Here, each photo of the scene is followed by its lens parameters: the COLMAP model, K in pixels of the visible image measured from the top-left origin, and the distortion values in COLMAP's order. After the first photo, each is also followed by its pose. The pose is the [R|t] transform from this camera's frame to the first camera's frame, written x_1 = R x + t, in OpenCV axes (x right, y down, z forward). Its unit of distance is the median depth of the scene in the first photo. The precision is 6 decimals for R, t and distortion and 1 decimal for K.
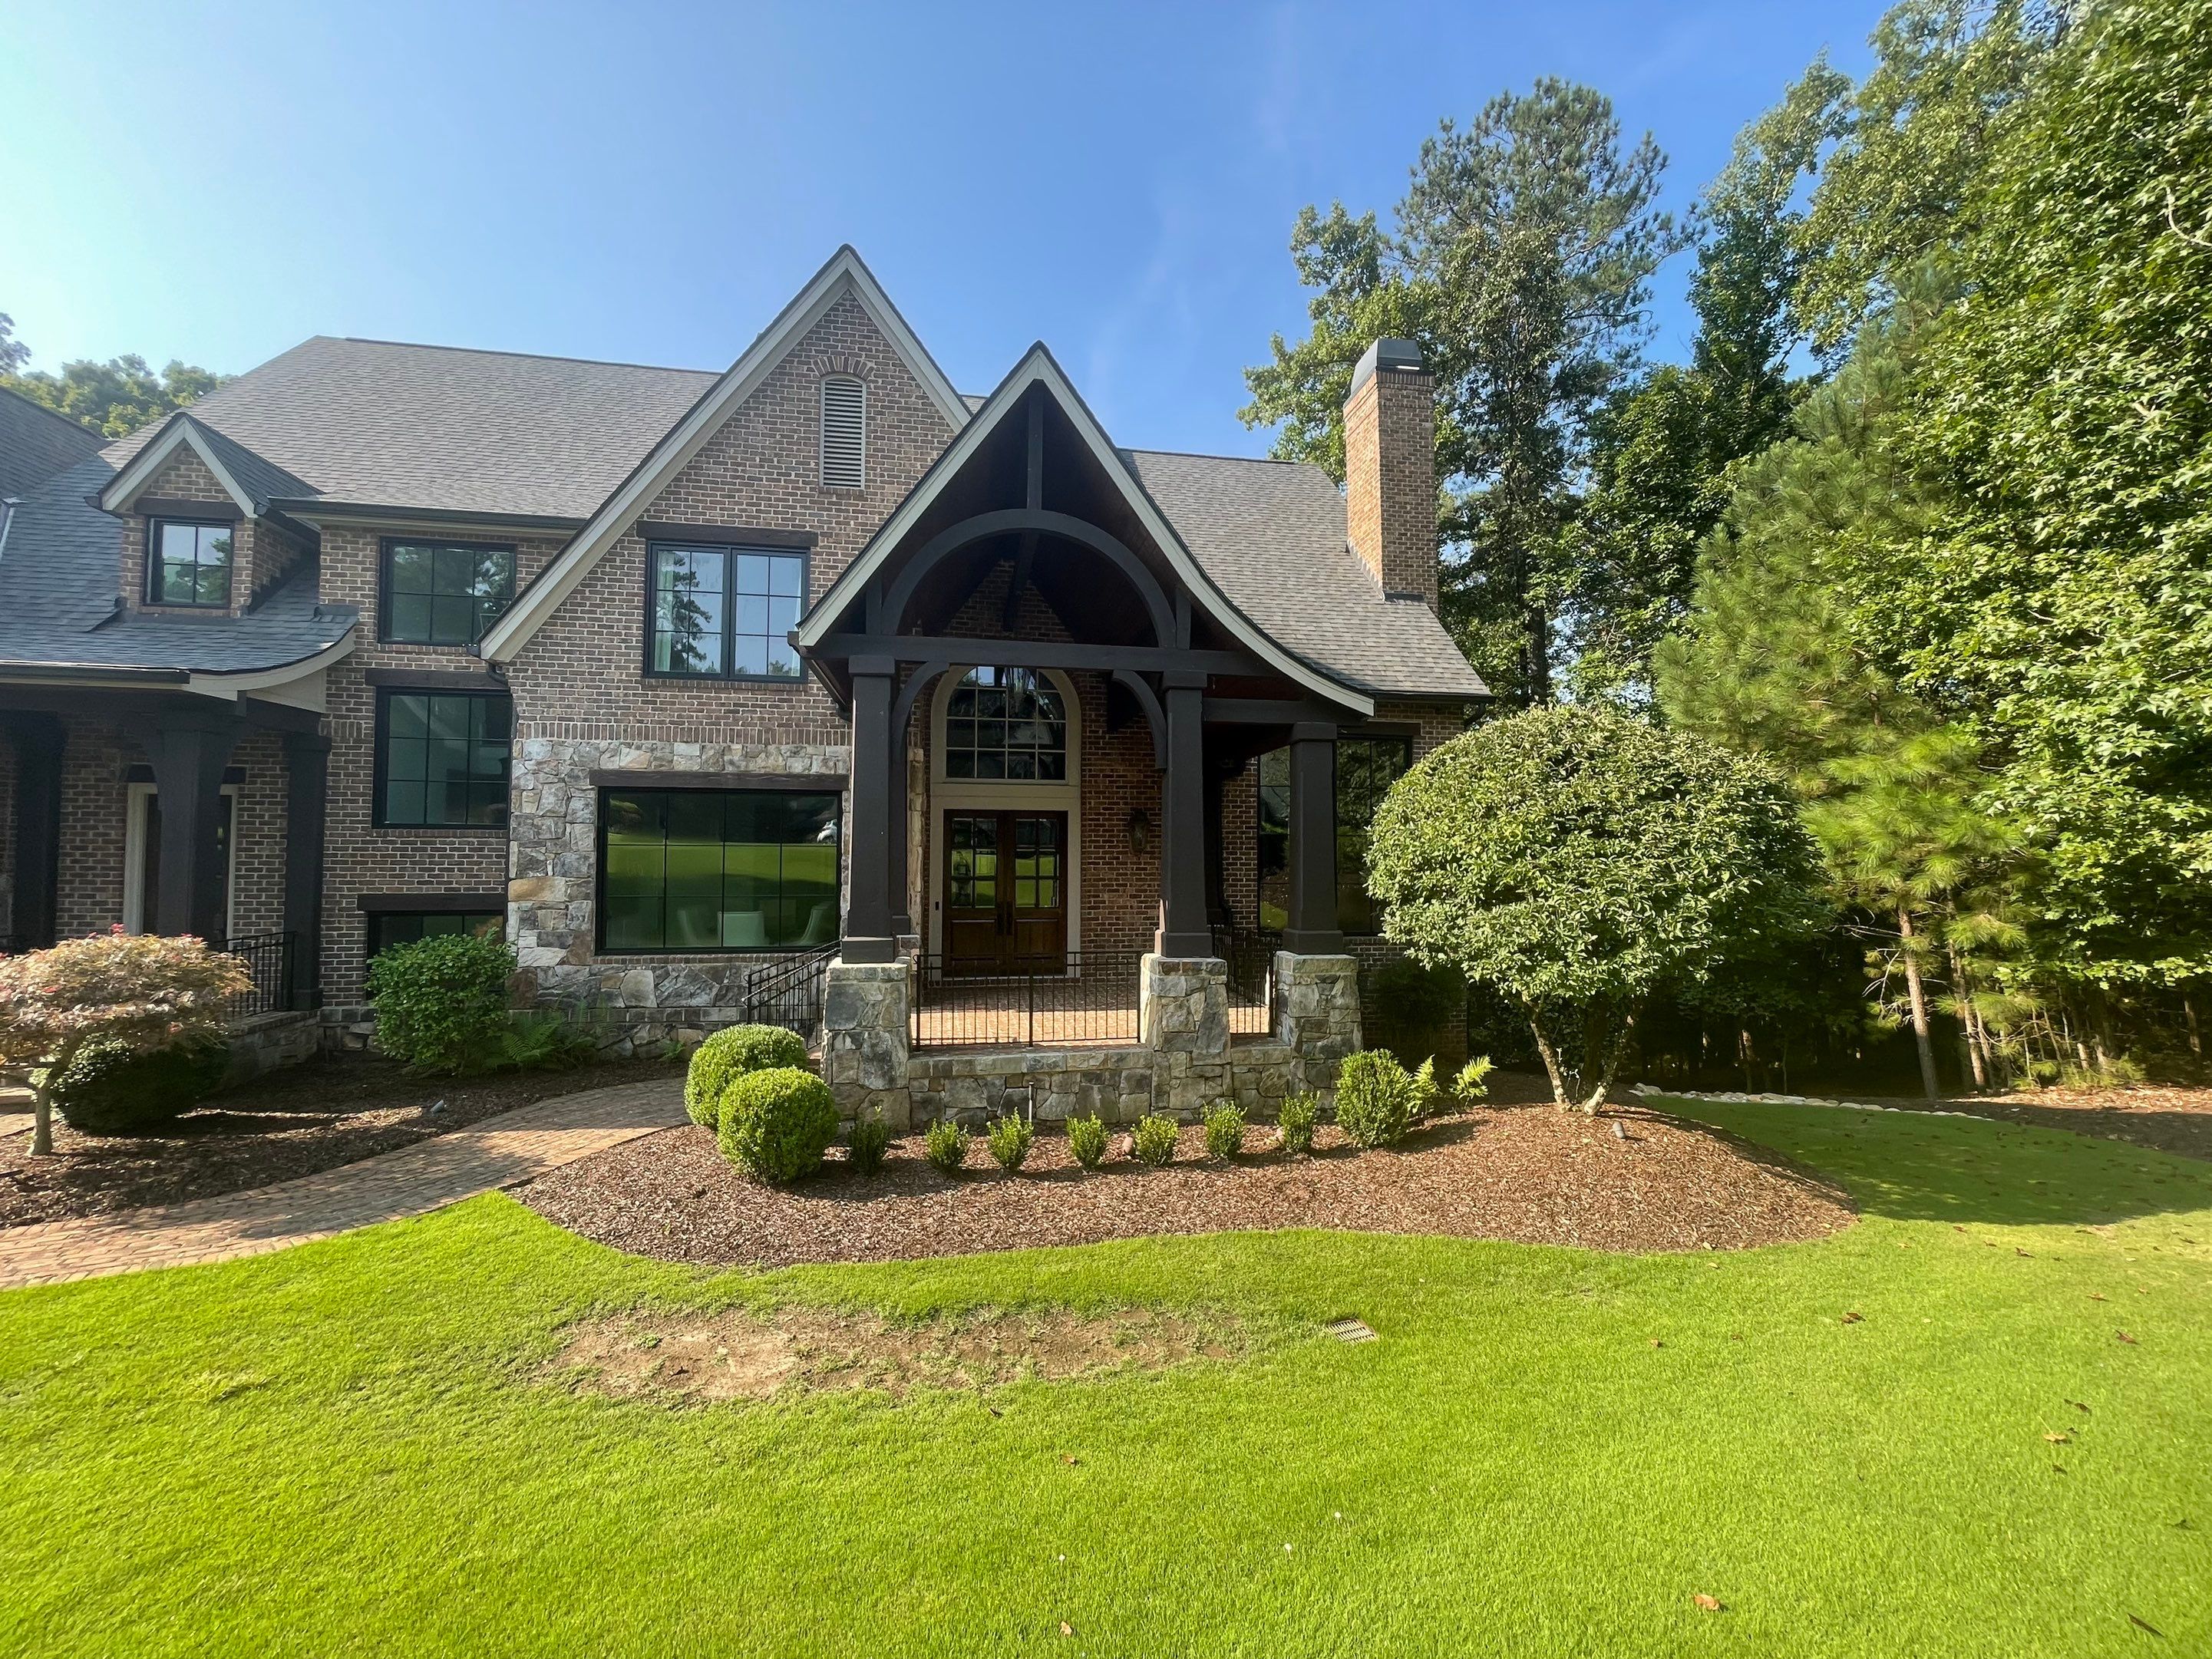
lens RADIAL K [[896.7, 0, 1141.8], [0, 896.7, 834.8], [0, 0, 1]] dist [-0.003868, 0.001911]
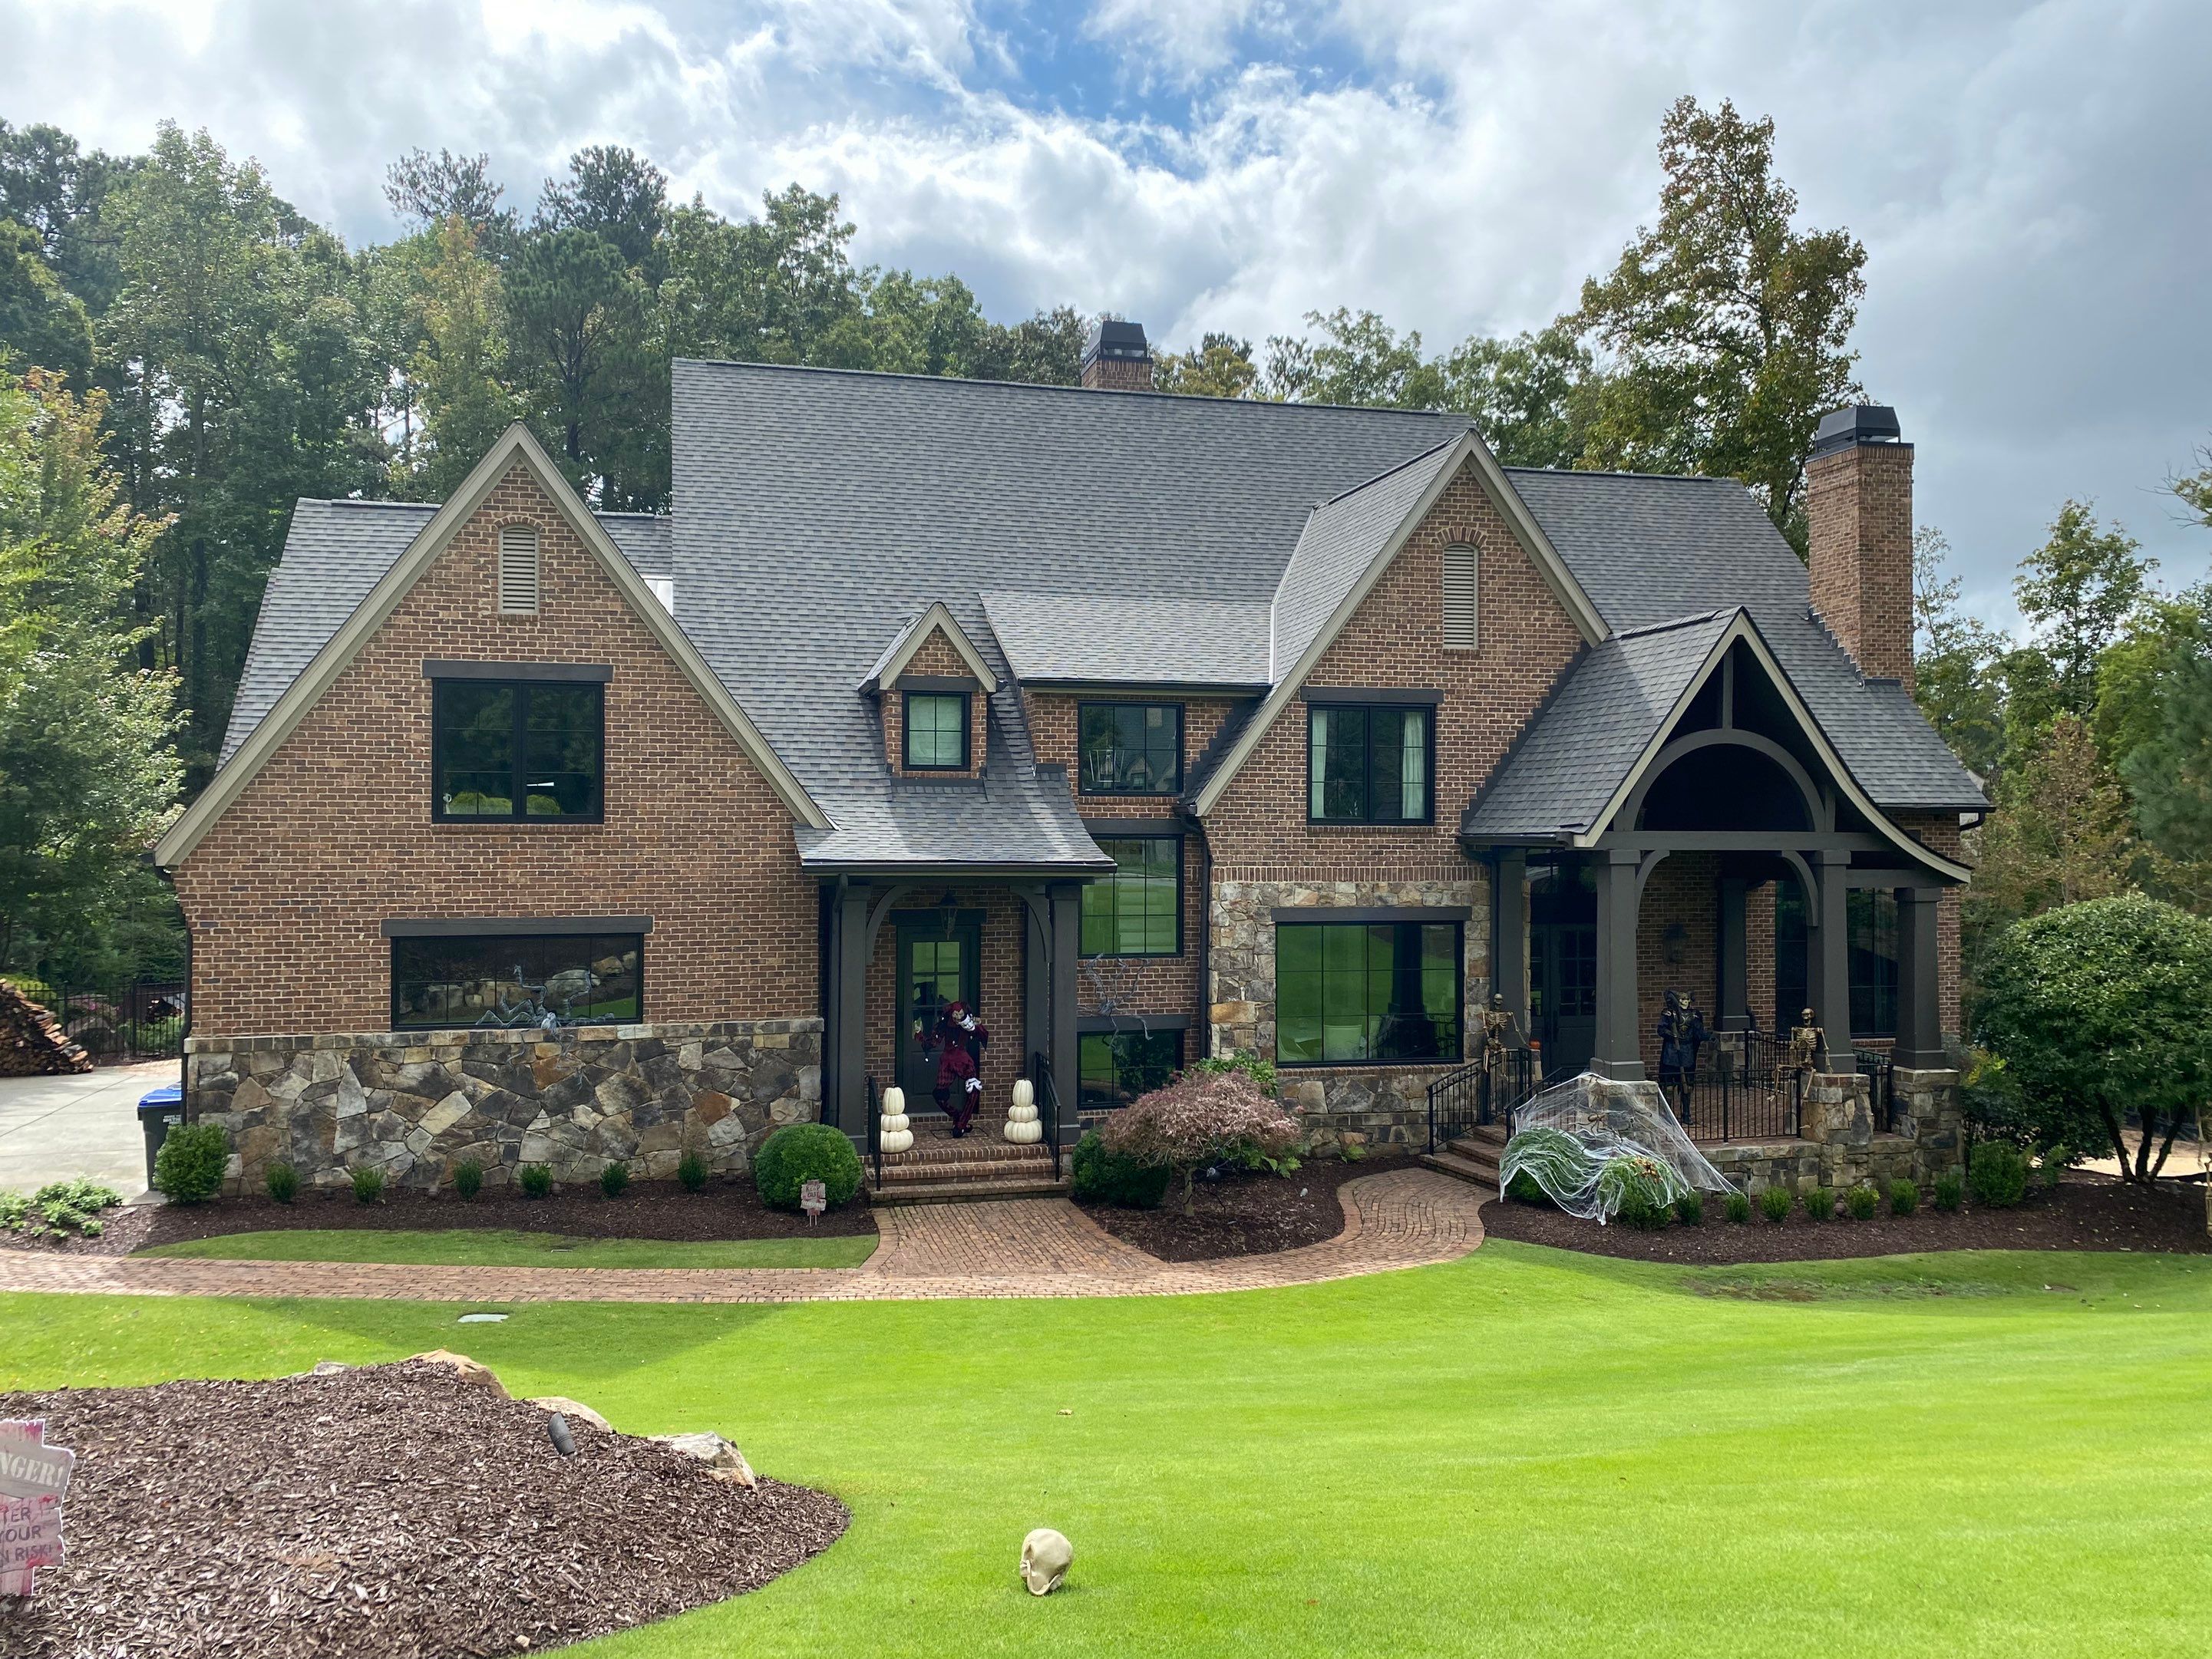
lens RADIAL K [[1690.4, 0, 1100.4], [0, 1690.4, 831.3], [0, 0, 1]] dist [0.027628, -0.019958]
pose [[0.998467, 0.000466, 0.055357, -0.959321], [-0.002282, 0.999461, 0.032744, -0.242305], [-0.055311, -0.032821, 0.997930, -1.156567]]
